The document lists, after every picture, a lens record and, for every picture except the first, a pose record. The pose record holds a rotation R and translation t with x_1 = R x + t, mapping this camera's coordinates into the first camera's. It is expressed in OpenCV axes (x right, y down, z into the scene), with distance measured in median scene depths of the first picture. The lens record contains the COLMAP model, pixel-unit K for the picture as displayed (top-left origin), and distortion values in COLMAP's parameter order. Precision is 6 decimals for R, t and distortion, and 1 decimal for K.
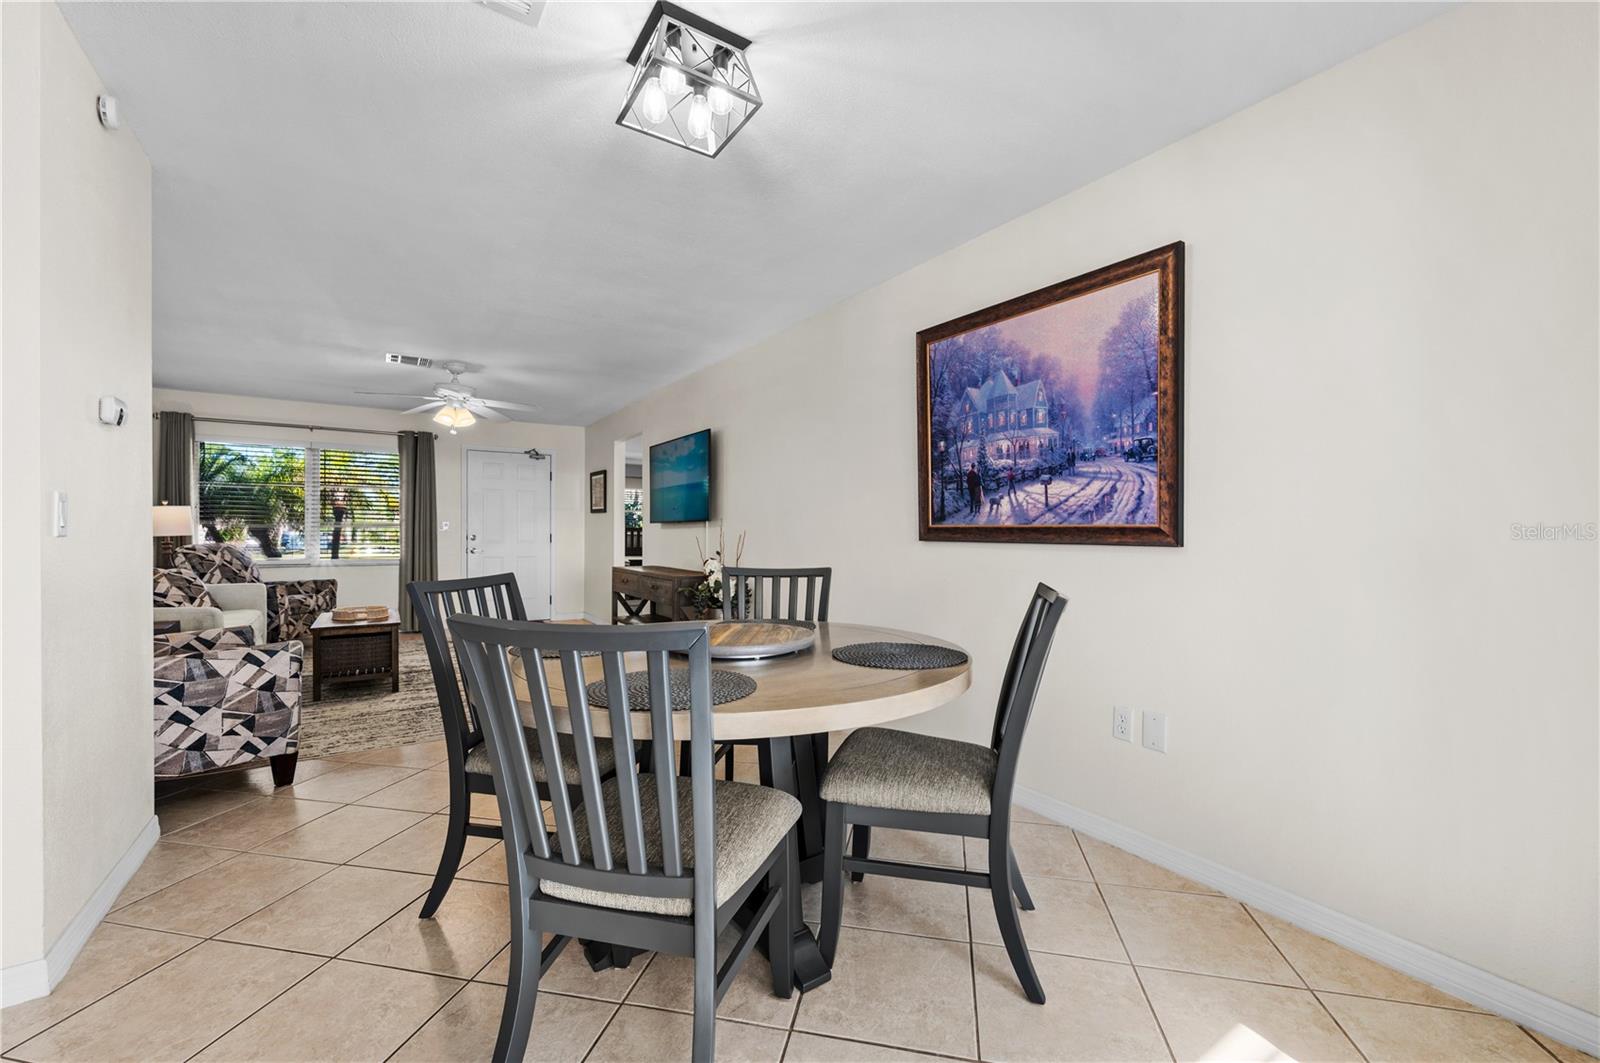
lens RADIAL K [[652.7, 0, 804.9], [0, 652.7, 536.0], [0, 0, 1]] dist [-0.002911, -0.000556]
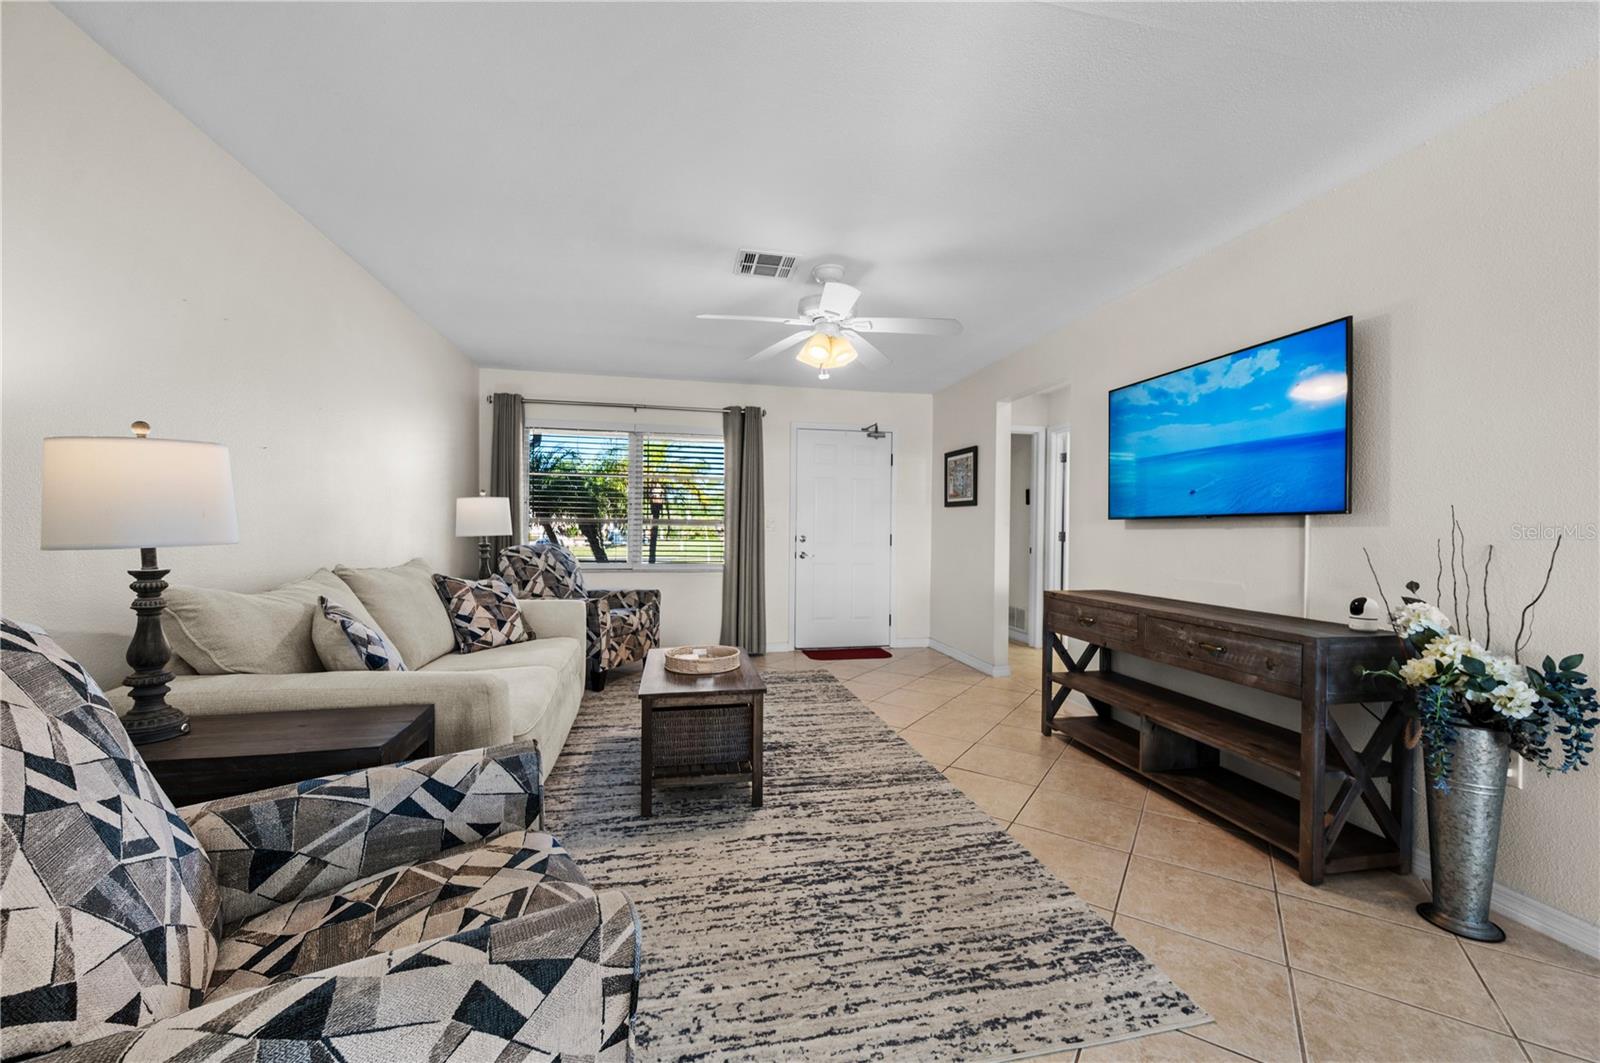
lens RADIAL K [[635.7, 0, 797.3], [0, 635.7, 530.0], [0, 0, 1]] dist [0.001010, 0.000106]
pose [[0.925421, 0.005132, -0.378905, -0.588710], [-0.008200, 0.999945, -0.006484, -0.008653], [0.378851, 0.009107, 0.925413, 0.749321]]
